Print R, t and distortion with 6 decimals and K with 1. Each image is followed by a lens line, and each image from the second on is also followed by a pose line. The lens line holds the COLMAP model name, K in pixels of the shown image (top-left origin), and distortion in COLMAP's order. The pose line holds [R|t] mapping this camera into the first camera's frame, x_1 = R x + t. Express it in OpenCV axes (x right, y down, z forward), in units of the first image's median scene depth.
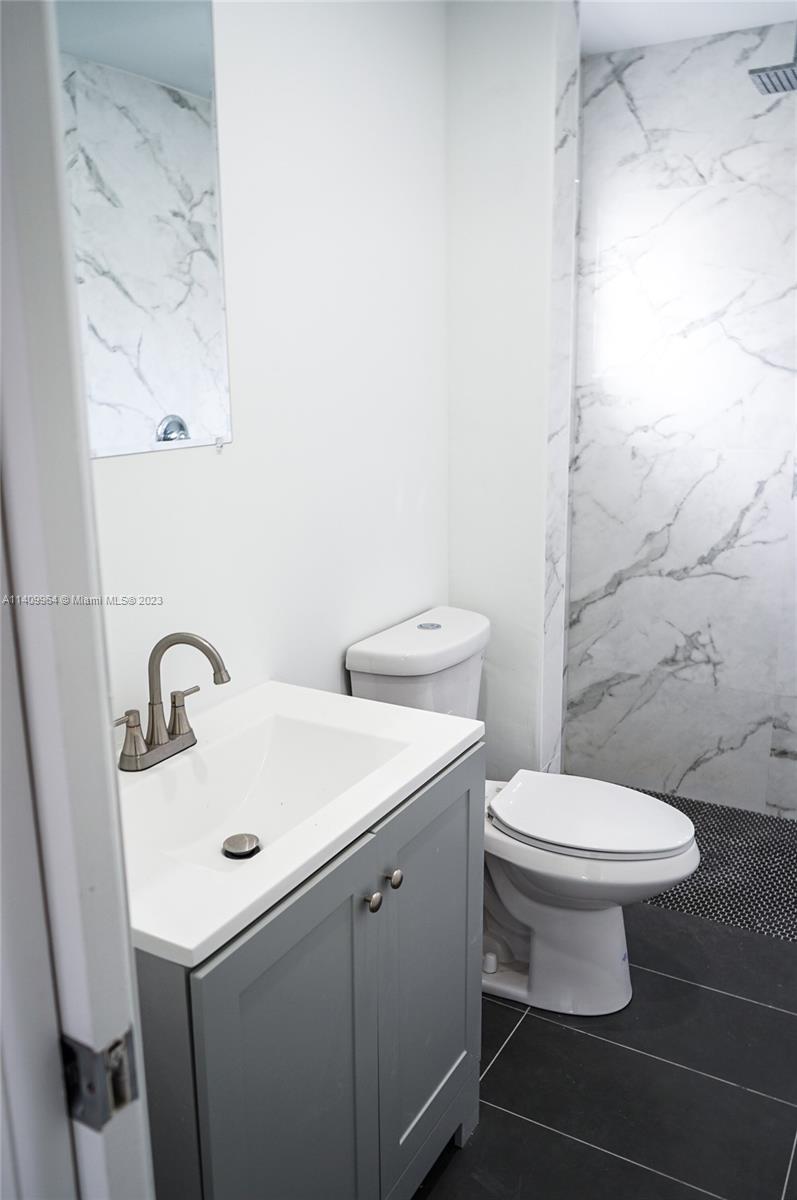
lens RADIAL K [[951.7, 0, 398.5], [0, 951.7, 600.0], [0, 0, 1]] dist [-0.007920, 0.008365]
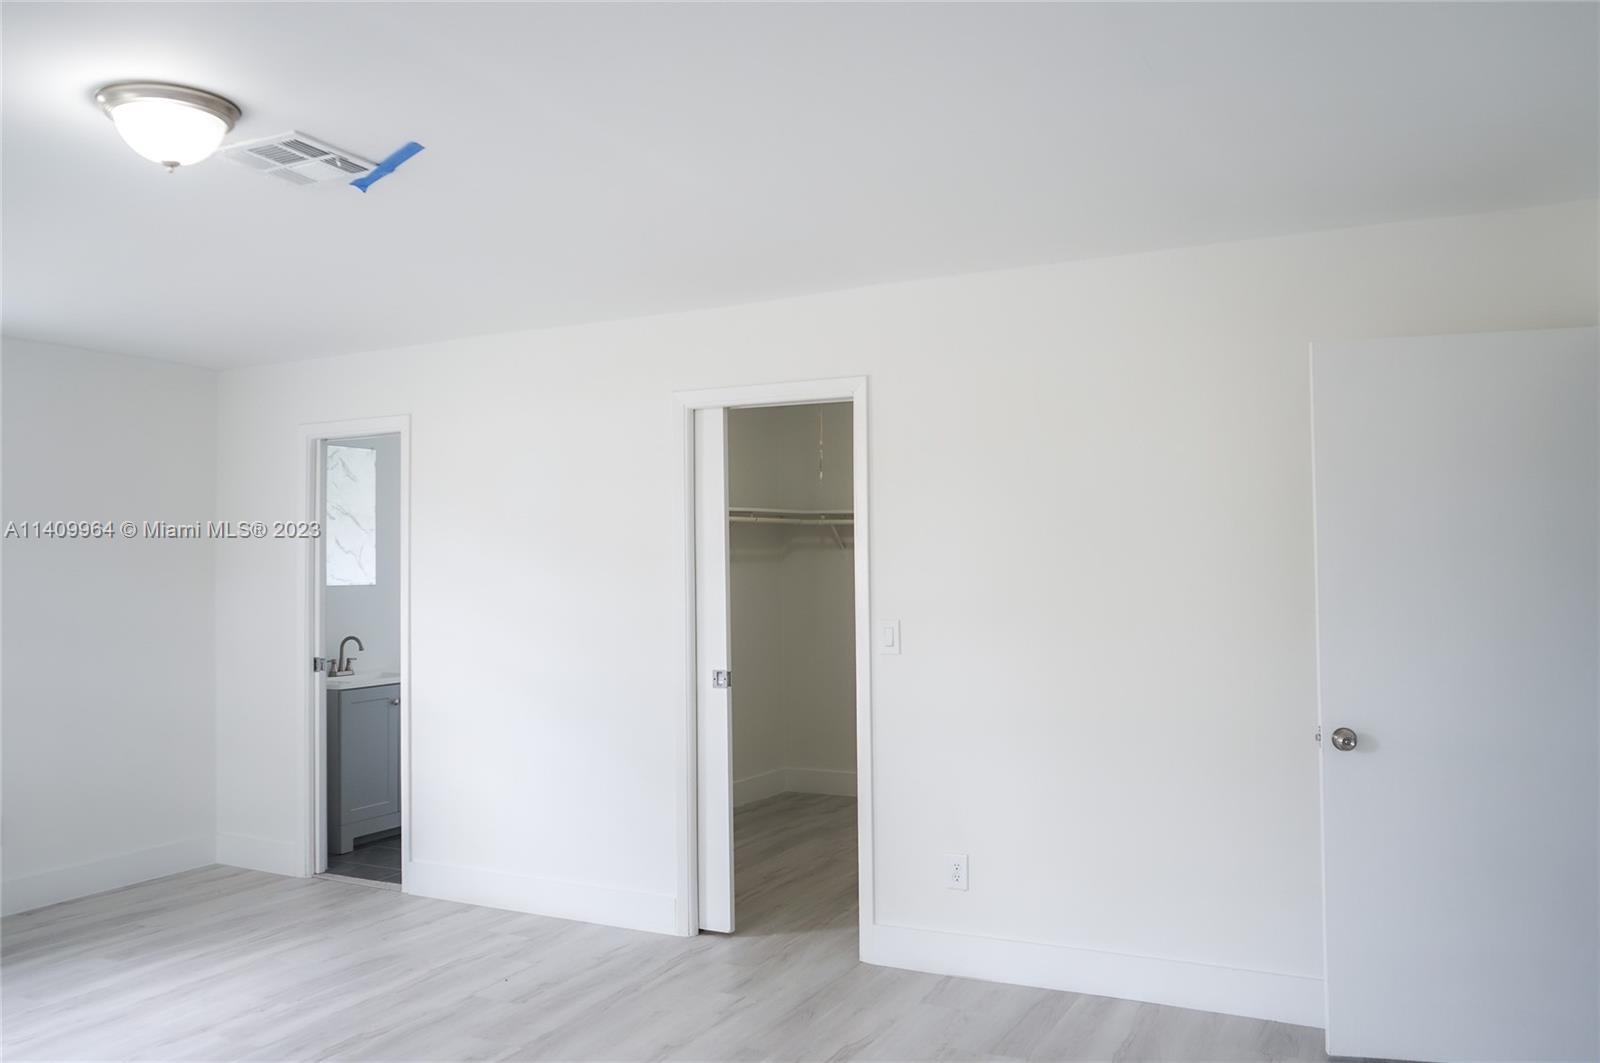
lens RADIAL K [[1269.0, 0, 799.0], [0, 1269.0, 533.2], [0, 0, 1]] dist [-0.007920, 0.008365]
pose [[0.999338, 0.006743, 0.035762, 0.571010], [0.003044, 0.963755, -0.266772, 0.423854], [-0.036265, 0.266704, 0.963096, -1.661704]]
